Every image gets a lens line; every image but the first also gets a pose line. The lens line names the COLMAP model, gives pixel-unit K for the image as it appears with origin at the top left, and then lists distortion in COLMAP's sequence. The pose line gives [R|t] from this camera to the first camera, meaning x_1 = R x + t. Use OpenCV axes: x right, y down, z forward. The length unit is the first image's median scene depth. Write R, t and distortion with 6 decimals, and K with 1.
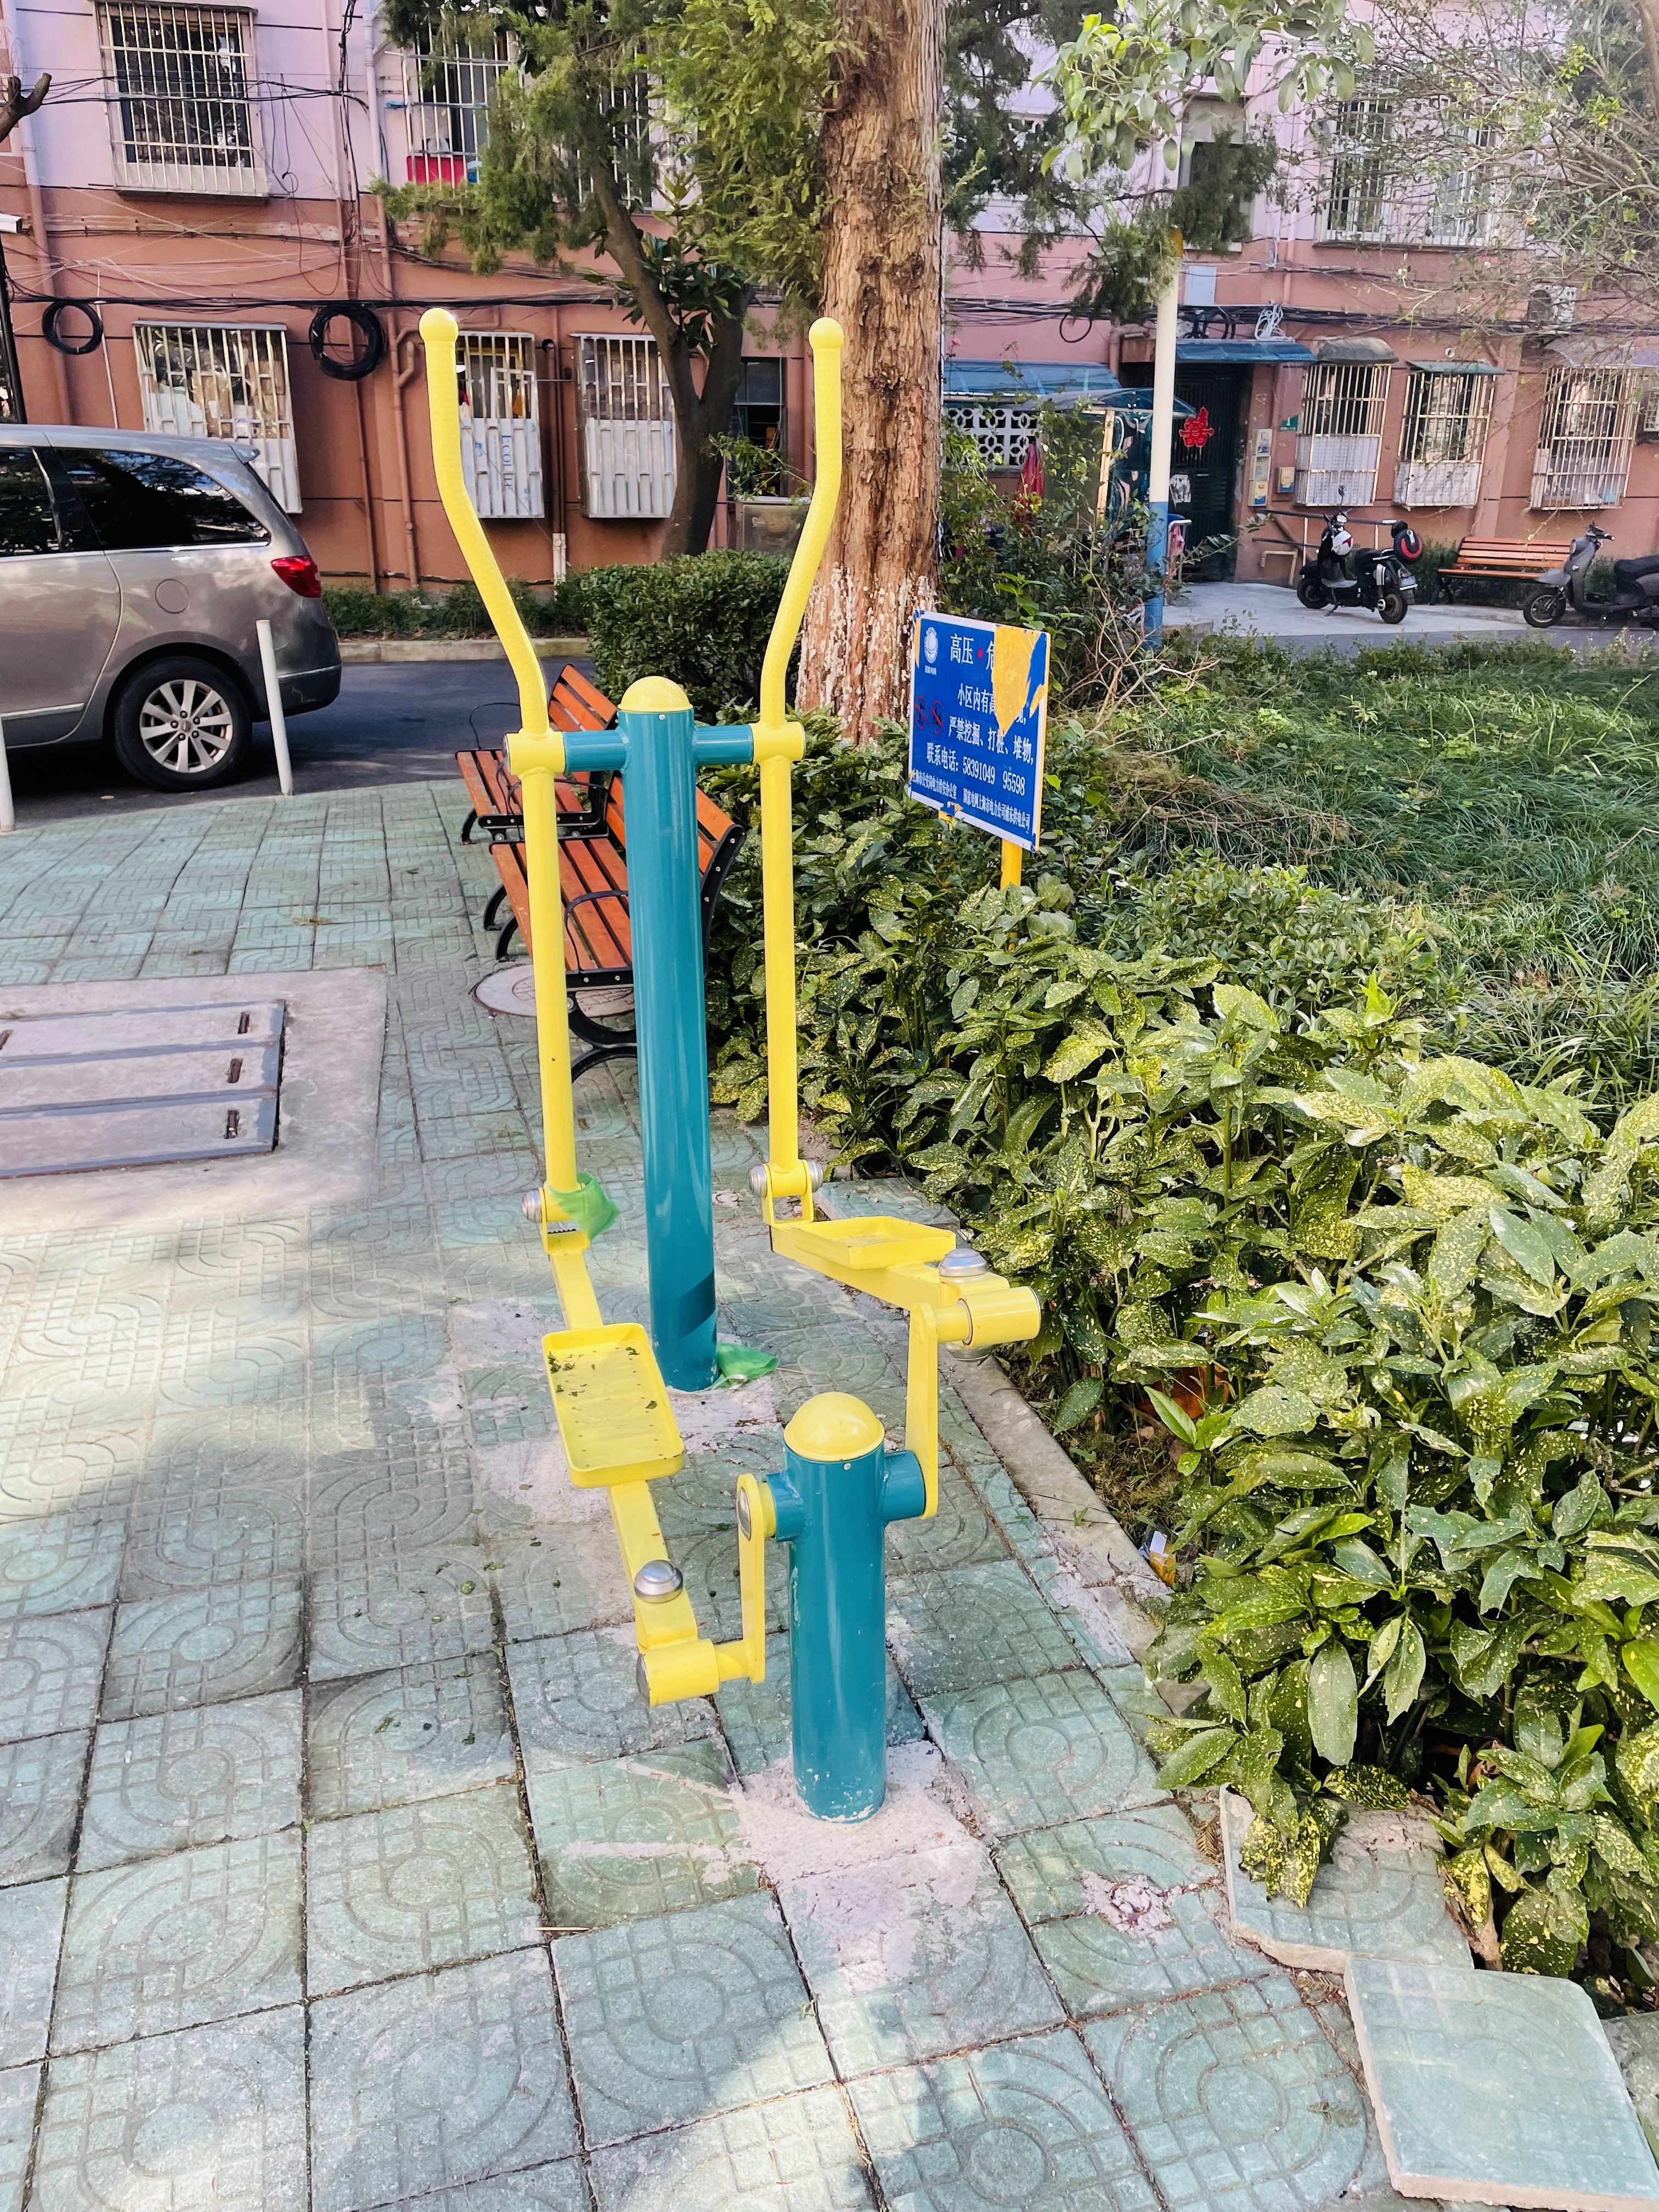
lens RADIAL K [[1660.5, 0, 829.9], [0, 1660.5, 1108.2], [0, 0, 1]] dist [0.031483, -0.057133]
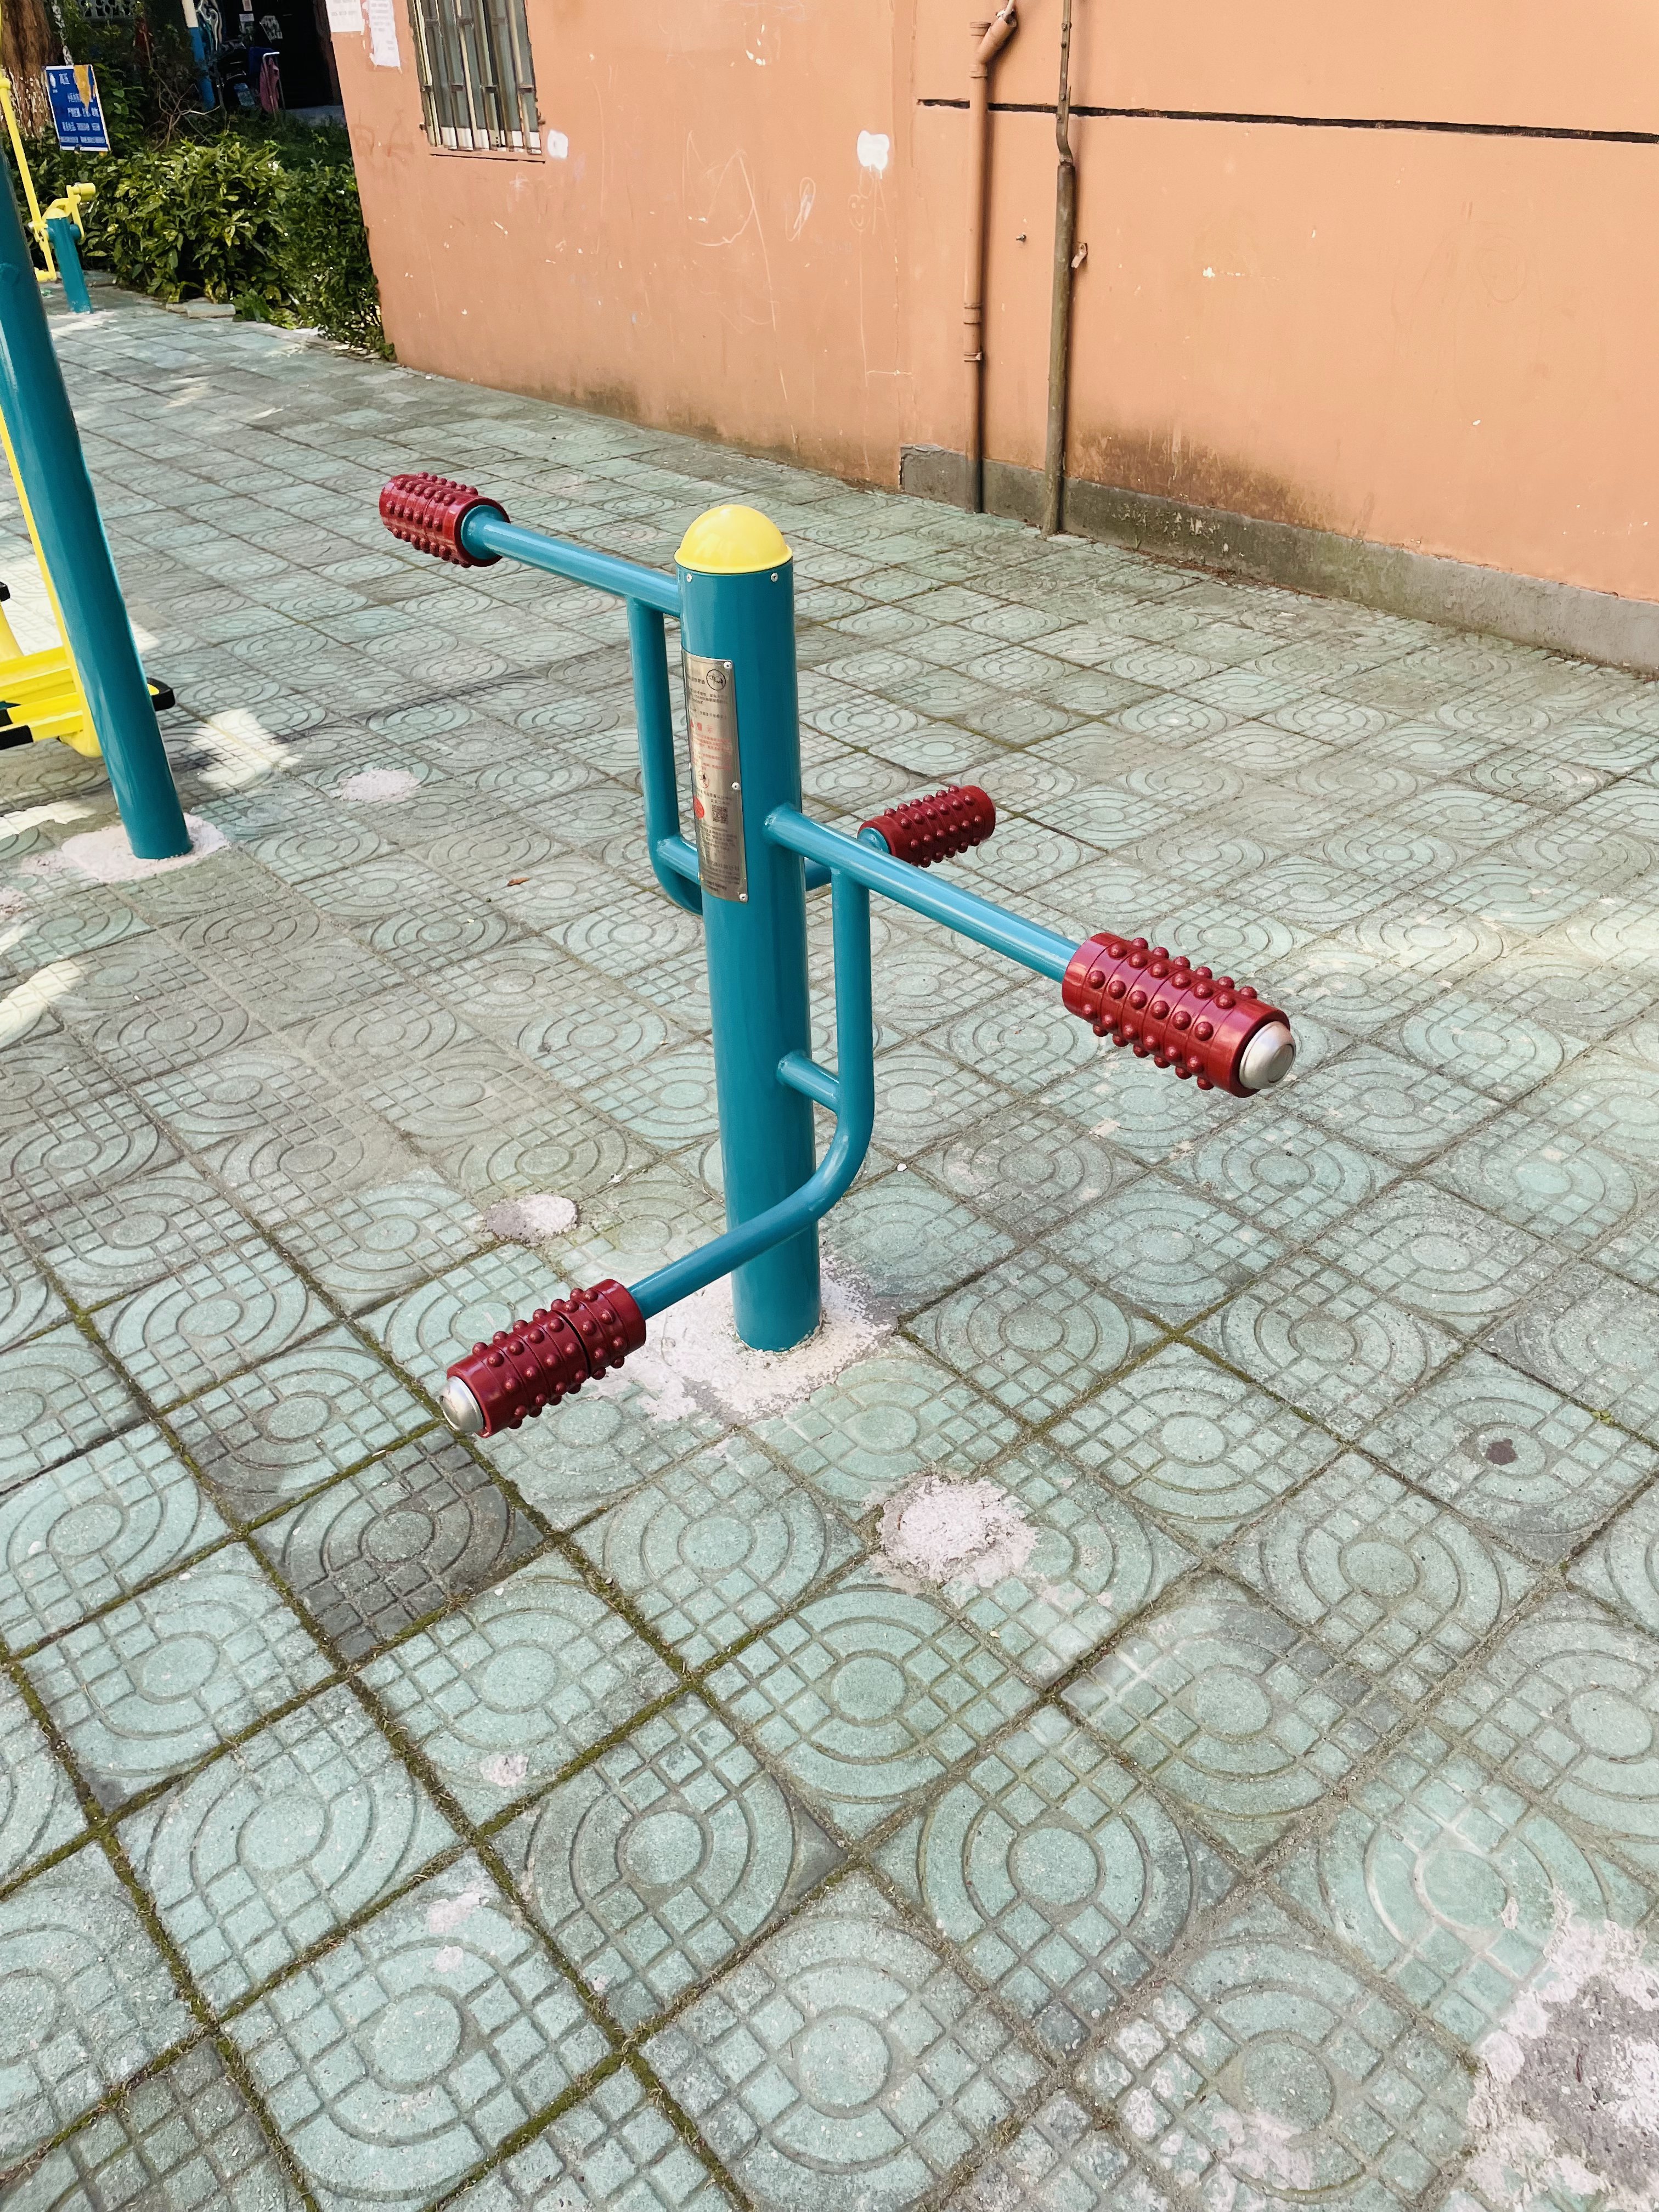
lens RADIAL K [[1660.5, 0, 816.0], [0, 1660.5, 1104.0], [0, 0, 1]] dist [0.031483, -0.057133]
pose [[0.913561, -0.250238, 0.320604, -0.085298], [0.176554, 0.954165, 0.241656, 0.871828], [-0.366381, -0.164163, 0.915869, -2.173252]]
